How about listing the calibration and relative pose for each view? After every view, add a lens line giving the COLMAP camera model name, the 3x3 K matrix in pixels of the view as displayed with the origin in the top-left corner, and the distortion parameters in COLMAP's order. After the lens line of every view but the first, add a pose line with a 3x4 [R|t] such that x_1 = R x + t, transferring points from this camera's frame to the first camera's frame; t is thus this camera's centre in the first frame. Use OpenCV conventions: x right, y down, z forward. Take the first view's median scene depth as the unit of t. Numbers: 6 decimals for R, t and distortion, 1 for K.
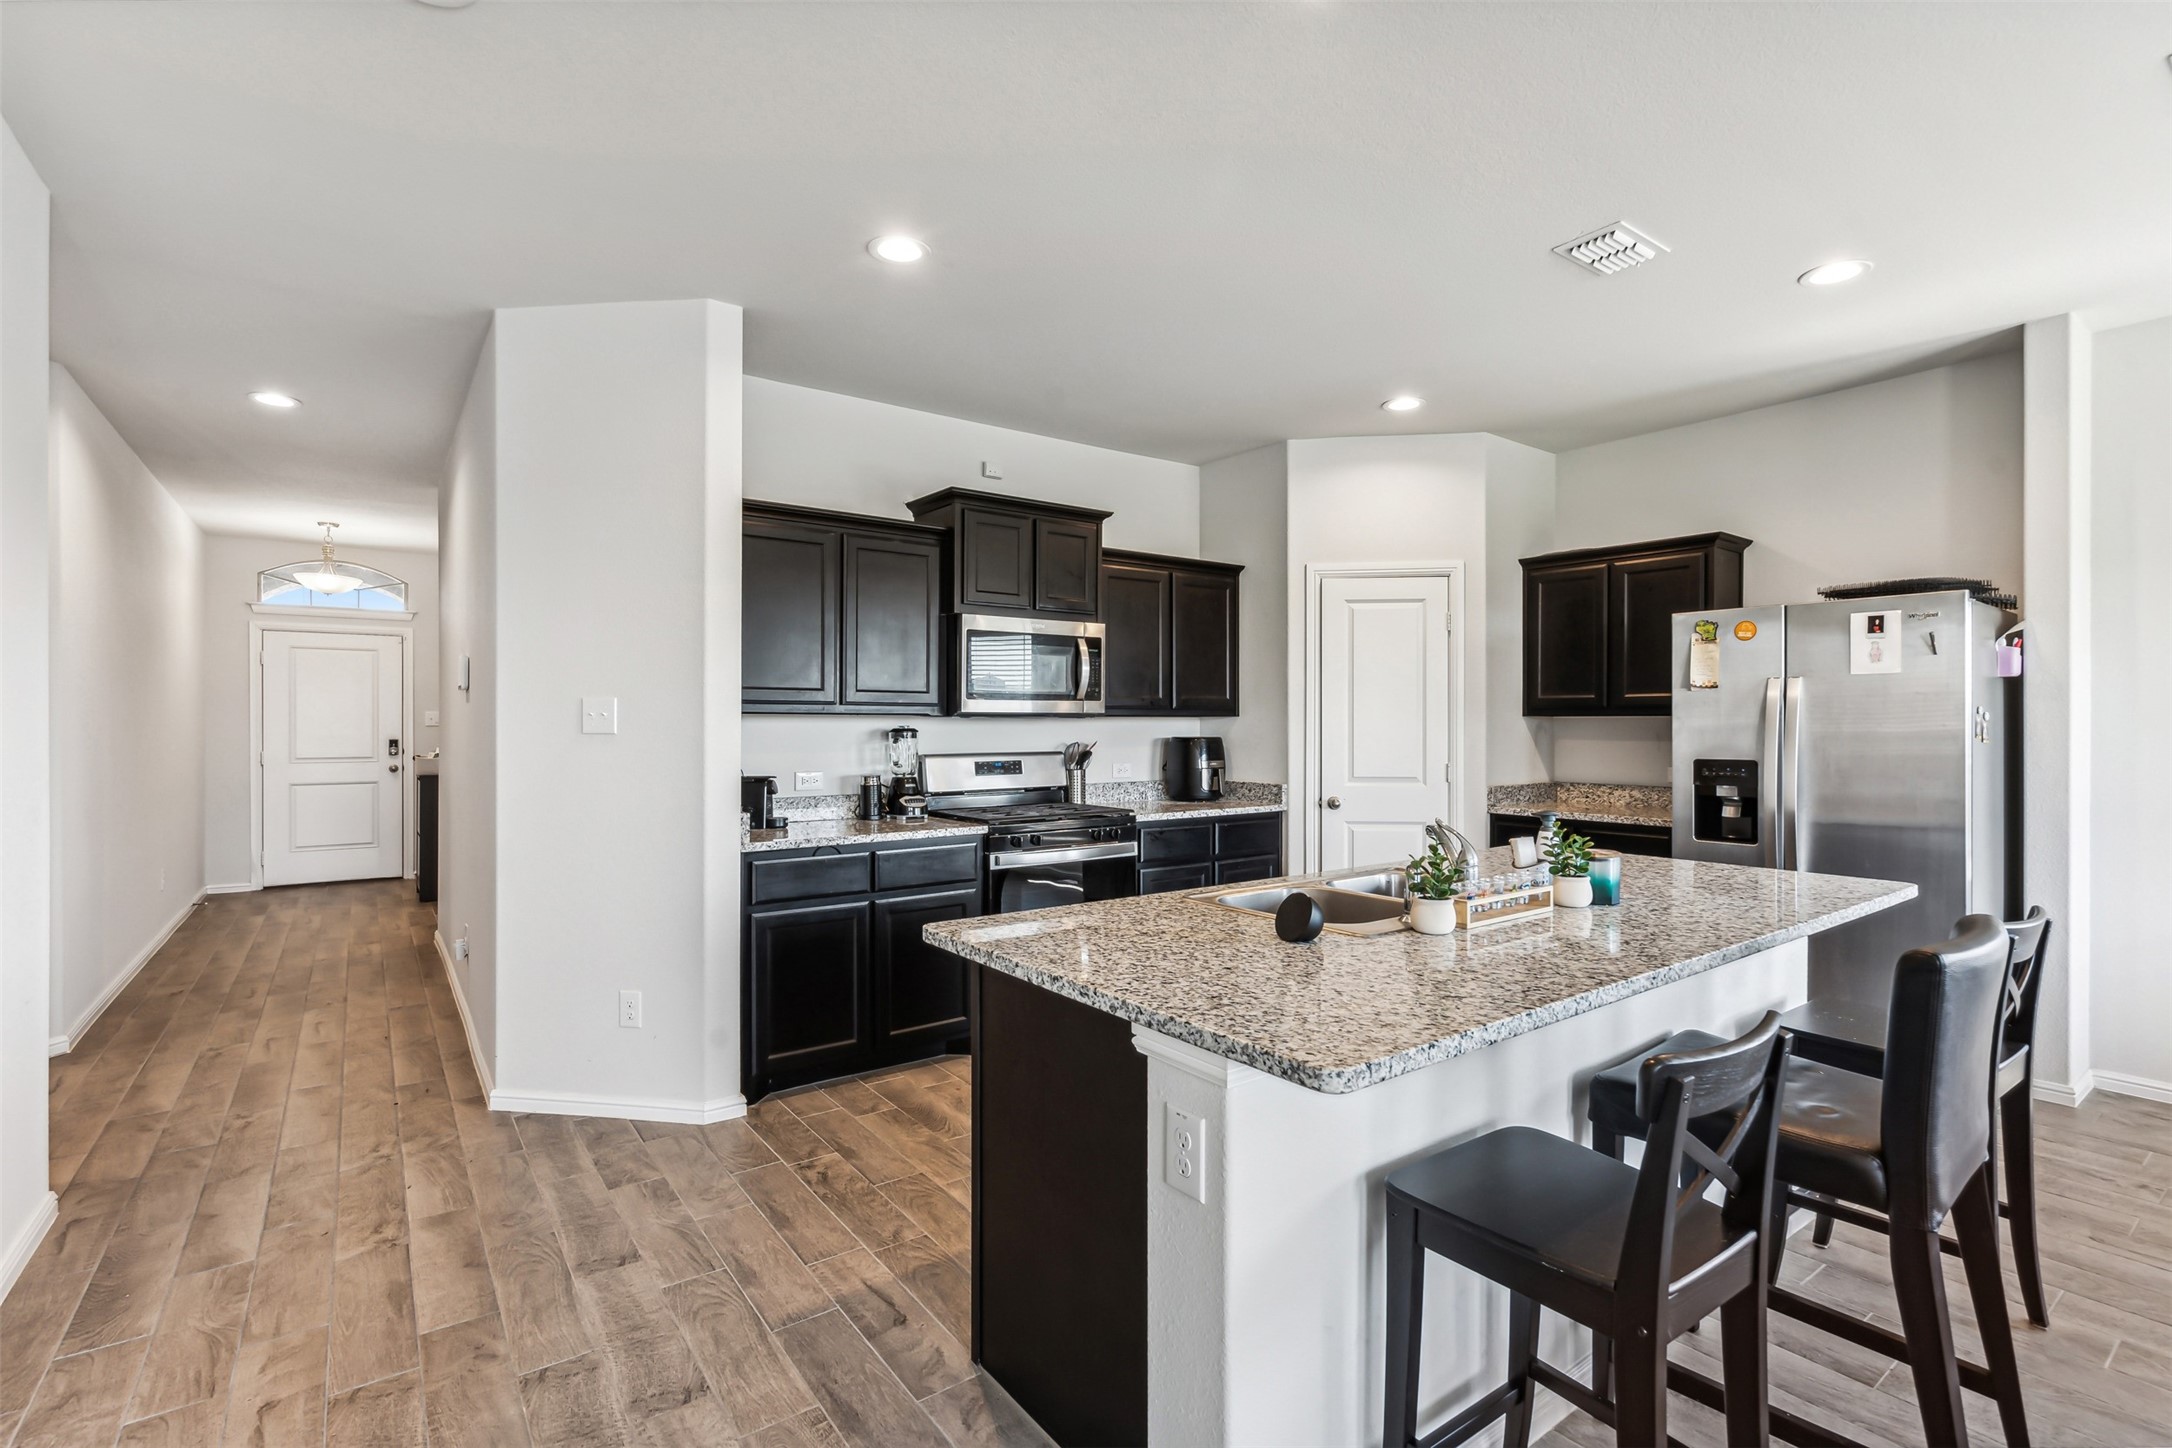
lens RADIAL K [[1020.7, 0, 1067.1], [0, 1020.7, 720.0], [0, 0, 1]] dist [-0.004238, 0.002492]
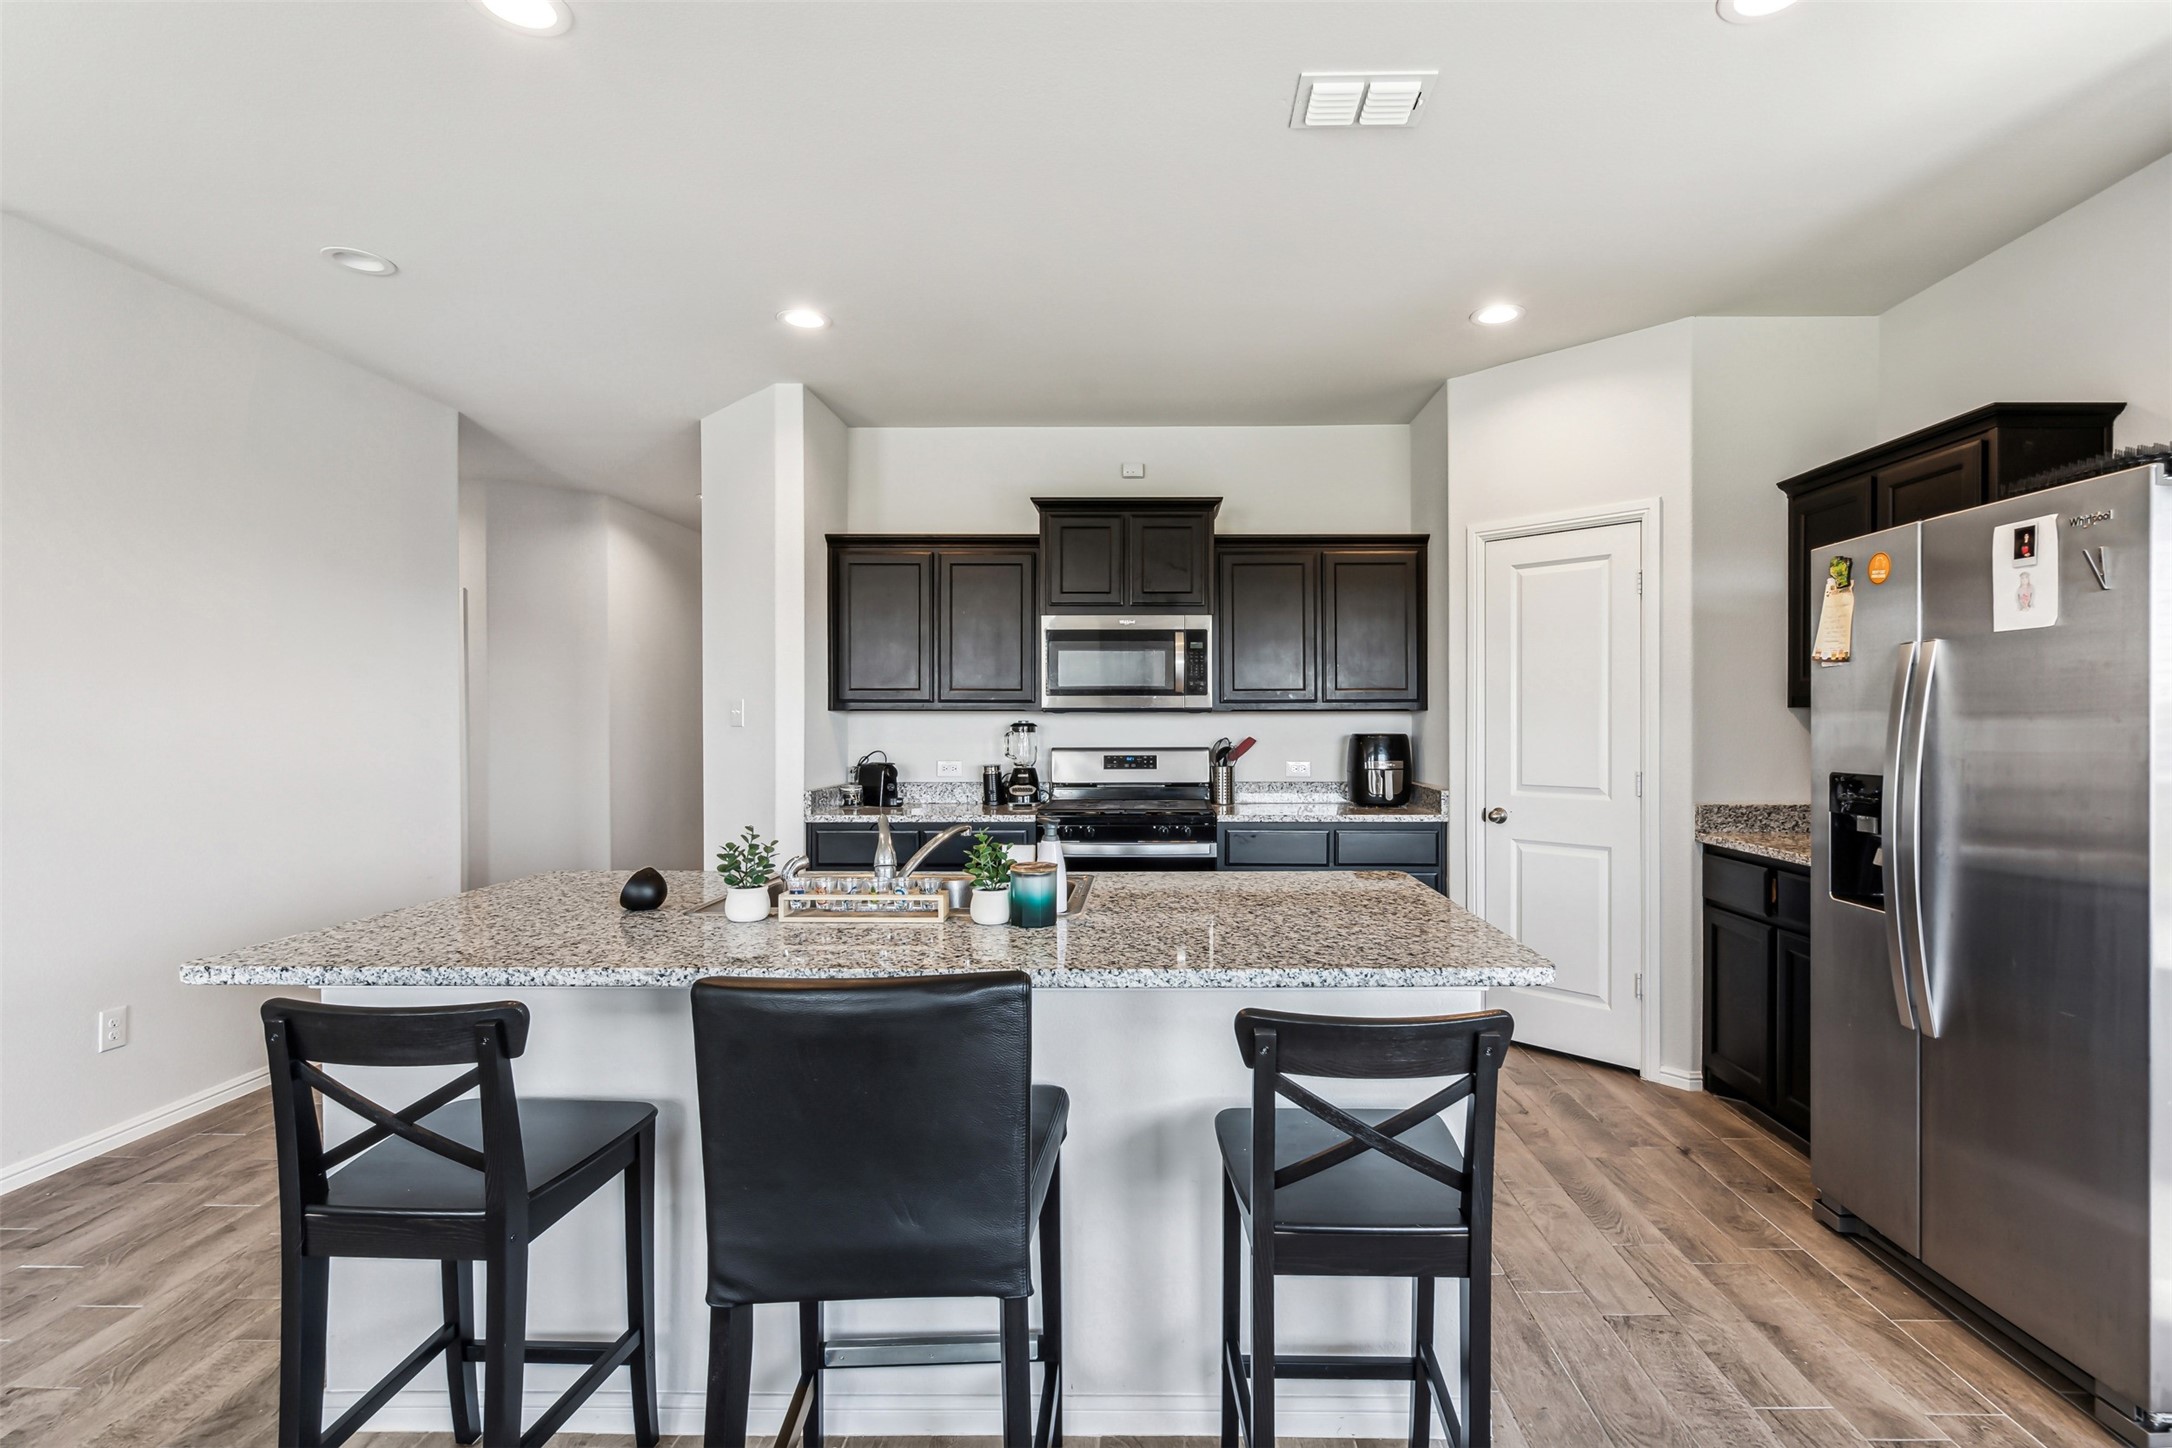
lens RADIAL K [[1020.7, 0, 1123.3], [0, 1020.7, 740.5], [0, 0, 1]] dist [-0.004238, 0.002492]
pose [[0.793060, 0.012114, -0.609024, 0.605933], [0.001698, 0.999754, 0.022098, 0.002723], [0.609142, -0.018559, 0.792844, 0.197604]]
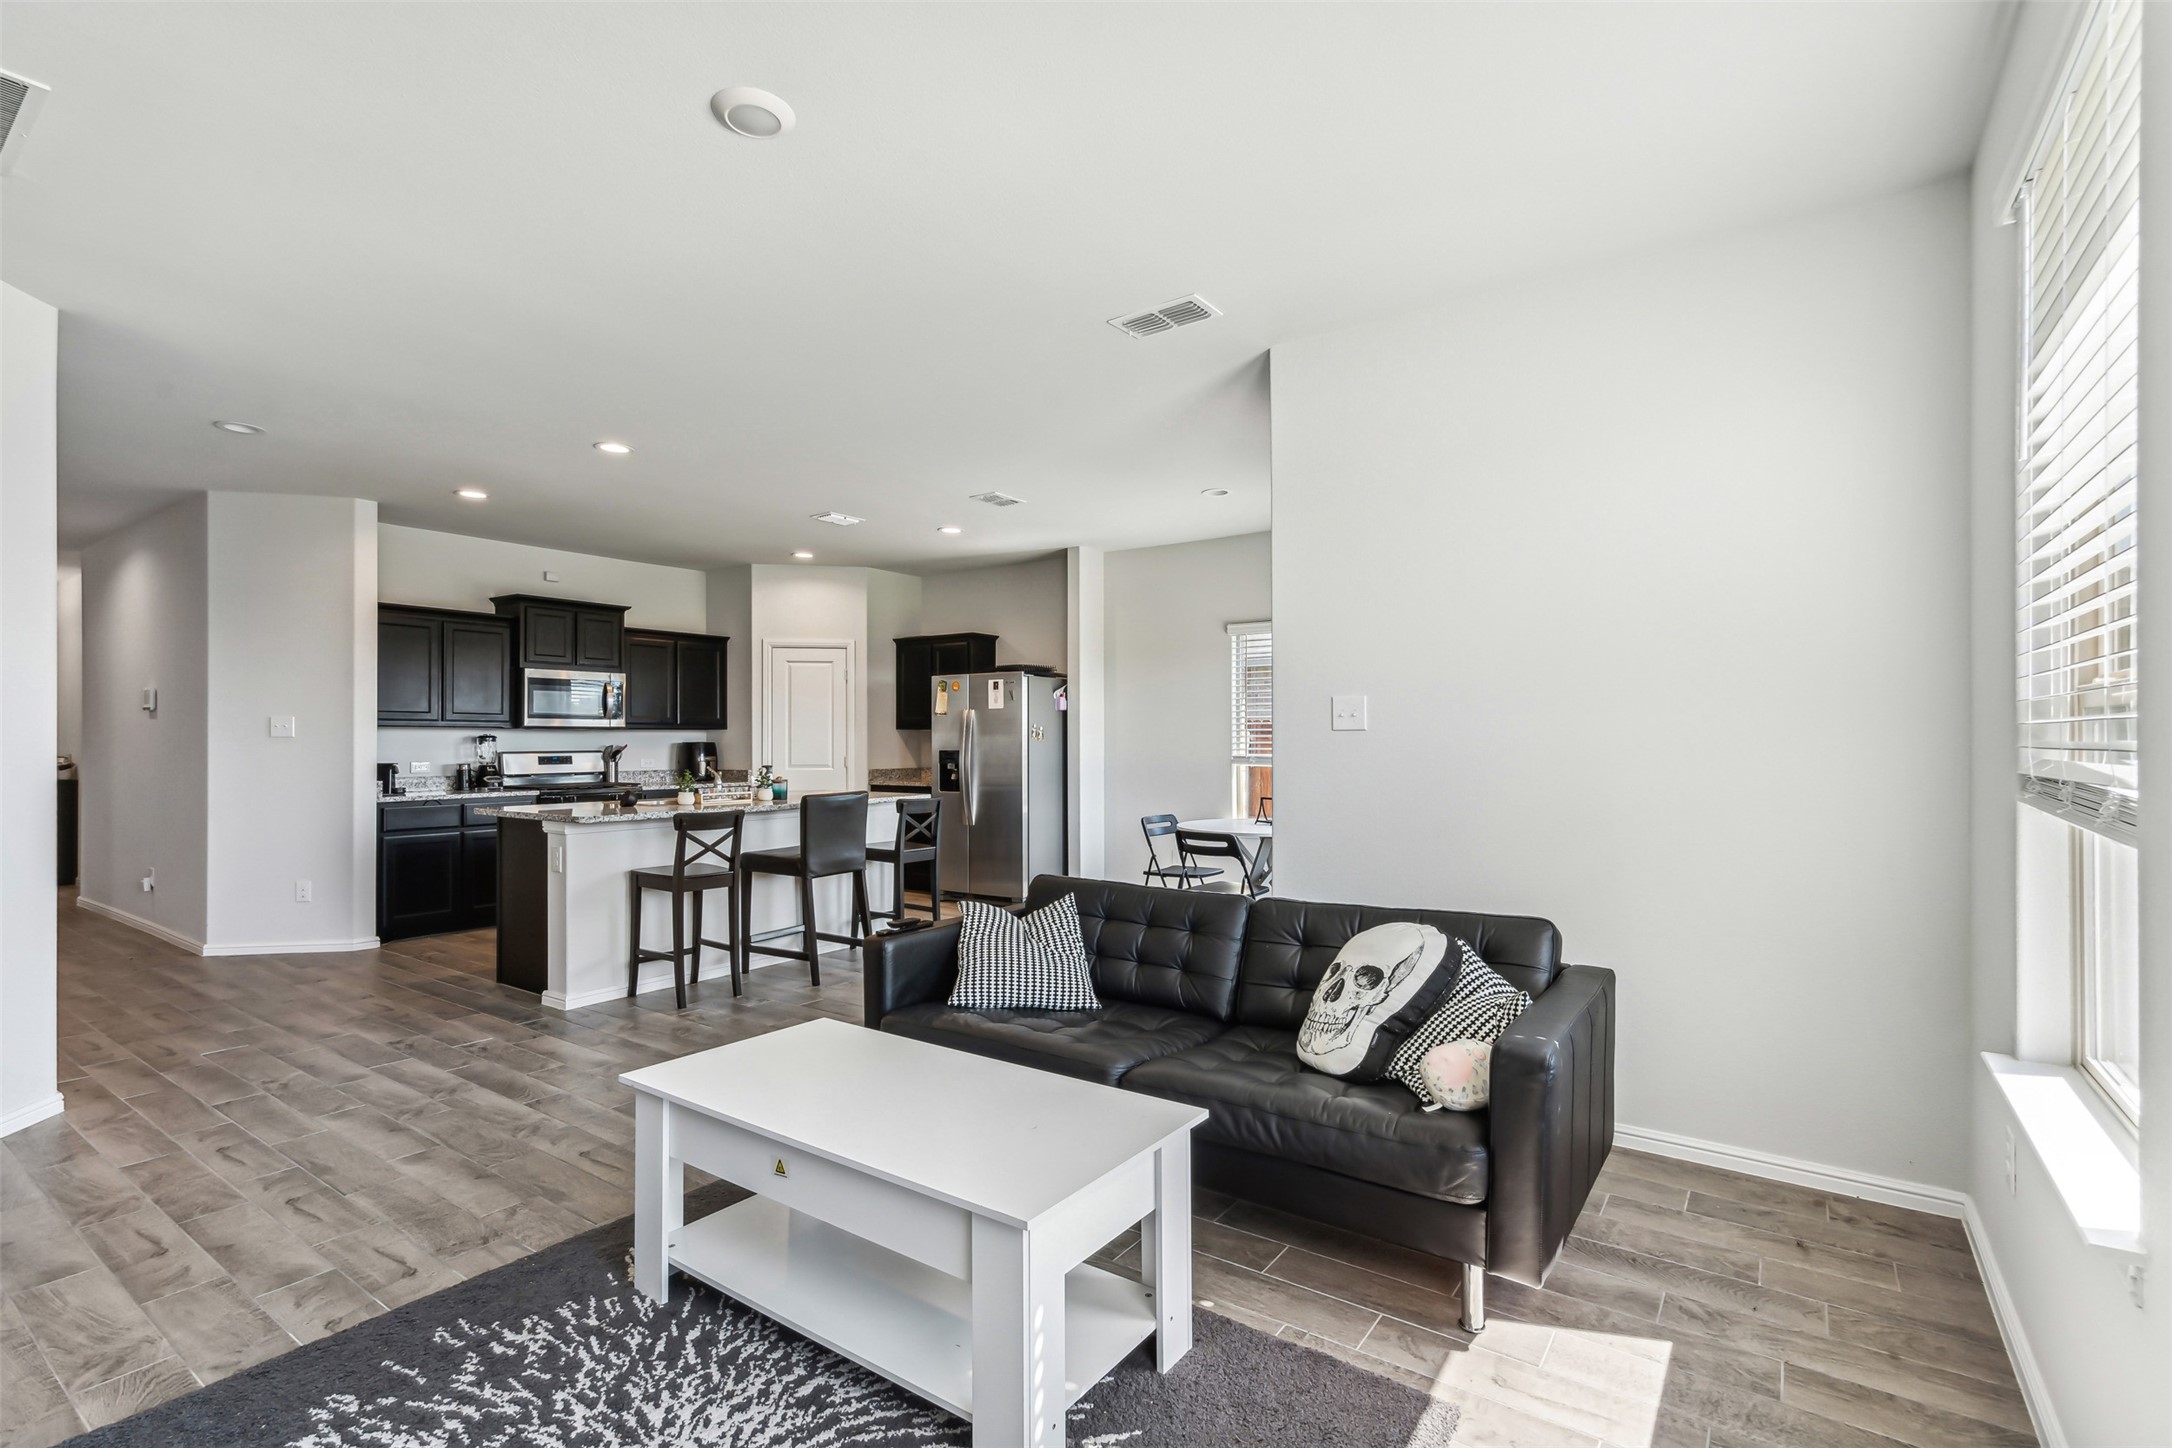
lens RADIAL K [[1020.7, 0, 1091.5], [0, 1020.7, 730.6], [0, 0, 1]] dist [-0.004238, 0.002492]
pose [[0.944292, 0.000611, 0.329107, 0.225176], [0.001887, 0.999972, -0.007270, 0.014222], [-0.329103, 0.007486, 0.944265, -0.897069]]
